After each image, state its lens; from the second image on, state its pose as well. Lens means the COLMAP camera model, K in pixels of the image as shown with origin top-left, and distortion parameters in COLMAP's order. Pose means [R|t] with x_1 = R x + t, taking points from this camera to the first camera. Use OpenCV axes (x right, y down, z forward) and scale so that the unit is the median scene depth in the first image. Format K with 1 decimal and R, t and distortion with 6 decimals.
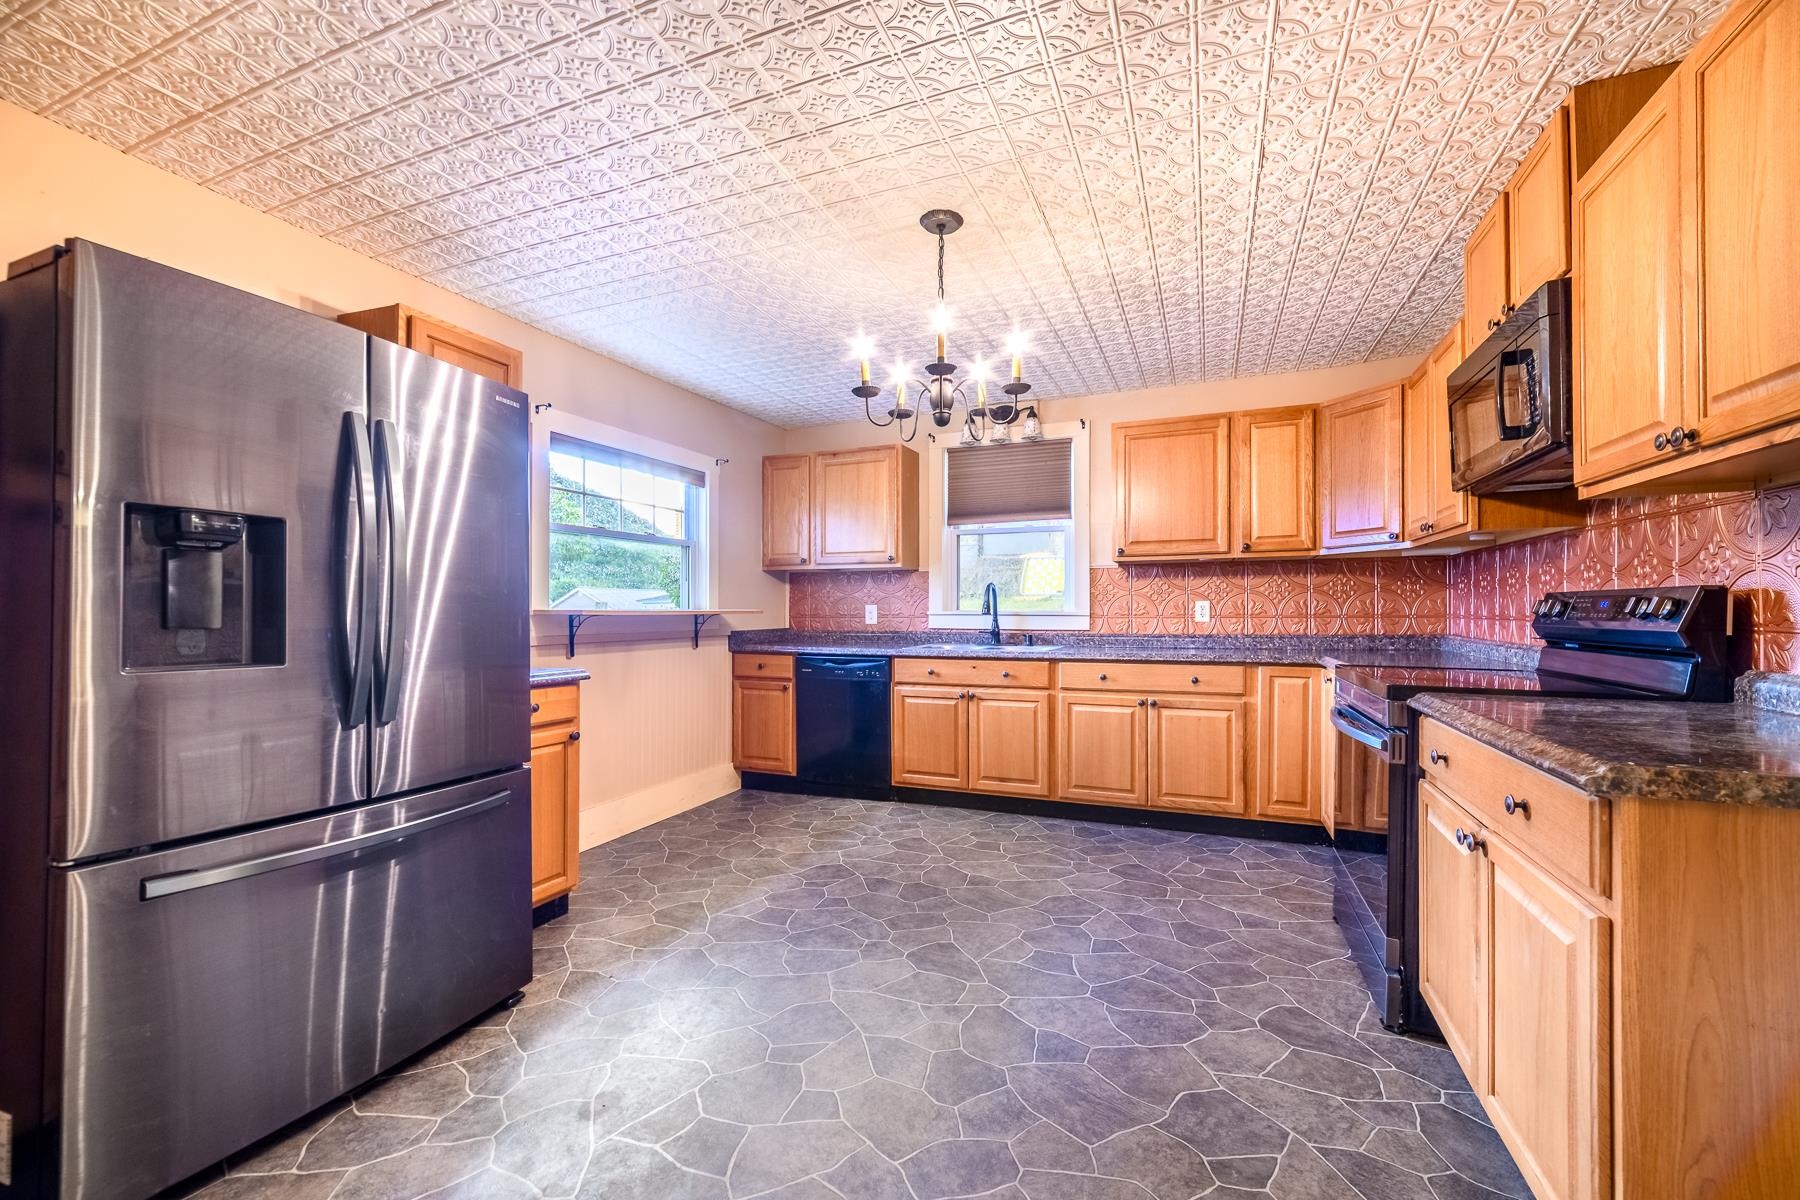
lens RADIAL K [[701.2, 0, 911.7], [0, 701.2, 605.0], [0, 0, 1]] dist [0.000571, 0.001919]
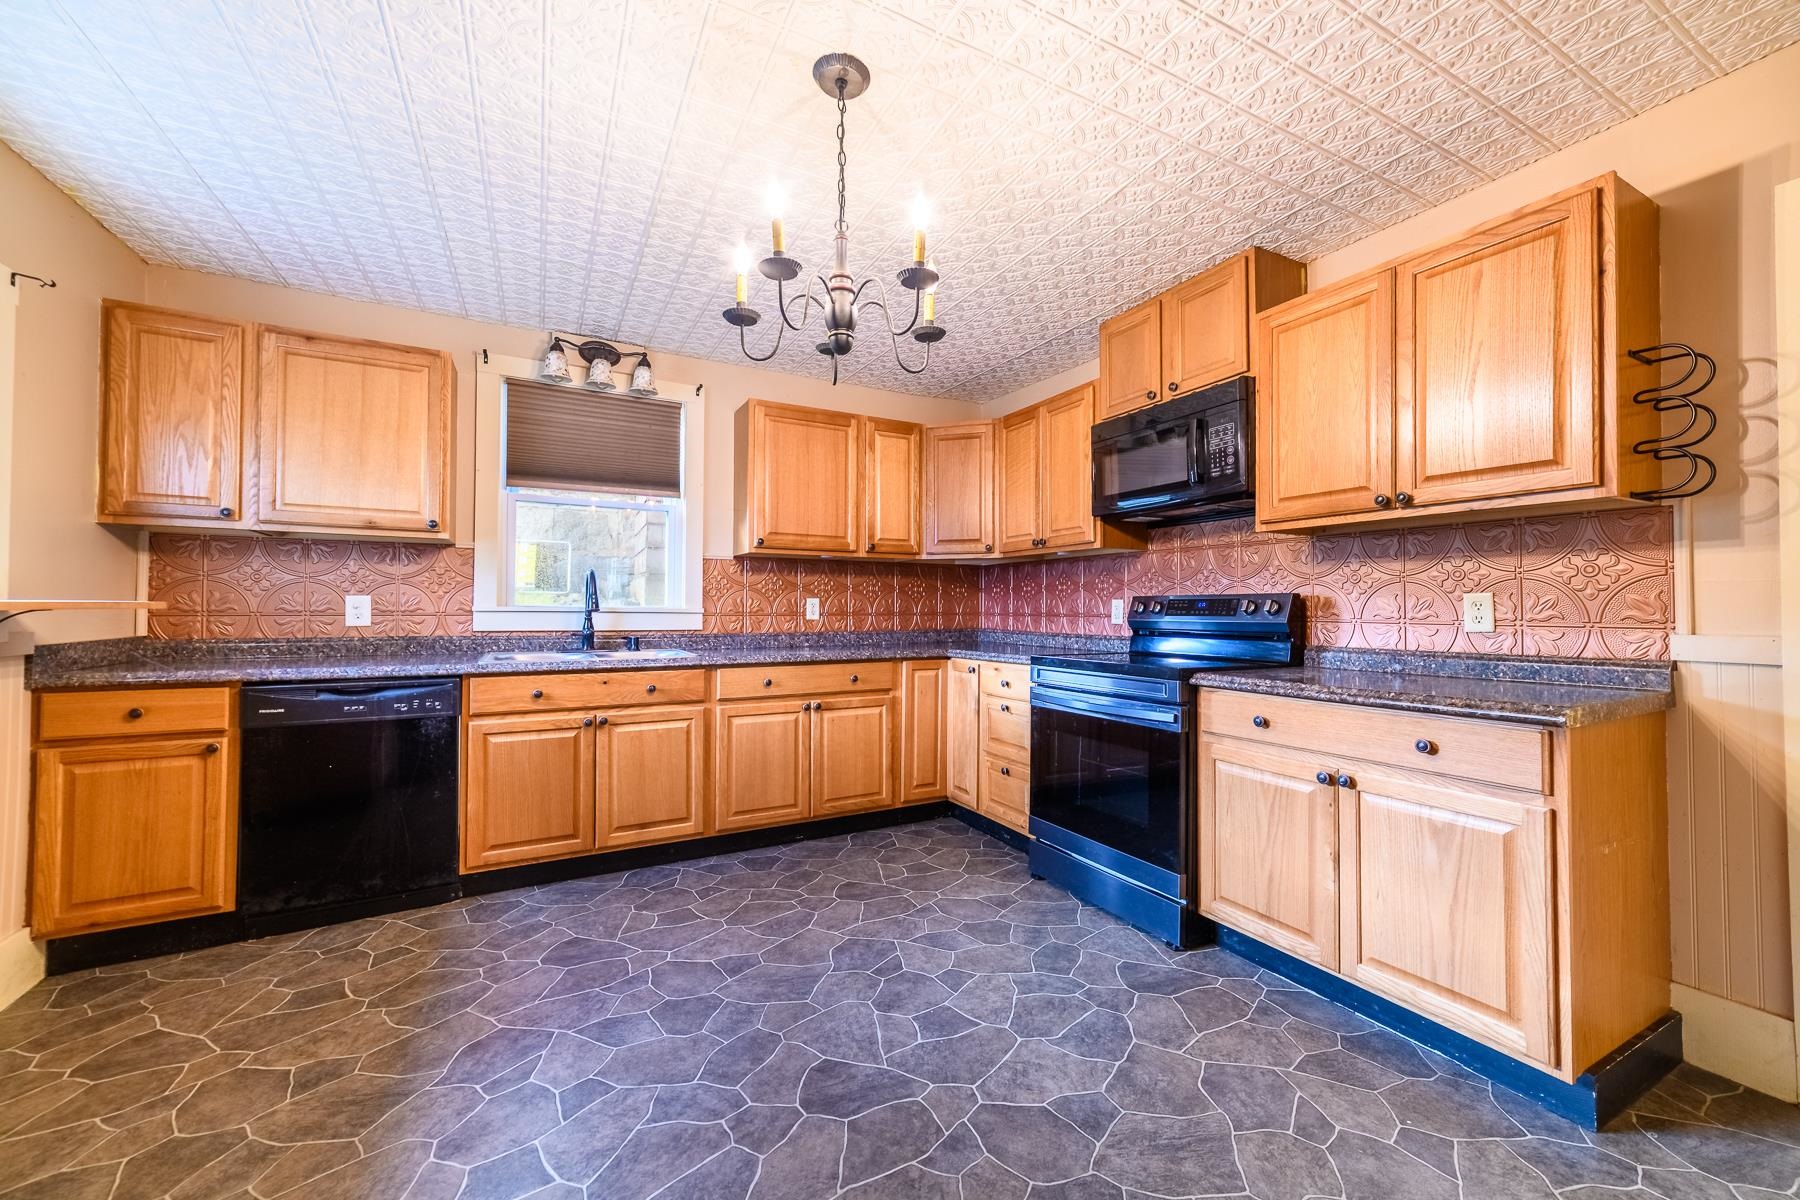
lens RADIAL K [[701.2, 0, 894.6], [0, 701.2, 598.3], [0, 0, 1]] dist [0.000571, 0.001919]
pose [[0.639567, 0.017518, 0.768536, -0.296561], [-0.010869, 0.999846, -0.013745, 0.006965], [-0.768659, 0.000437, 0.639659, 0.302813]]
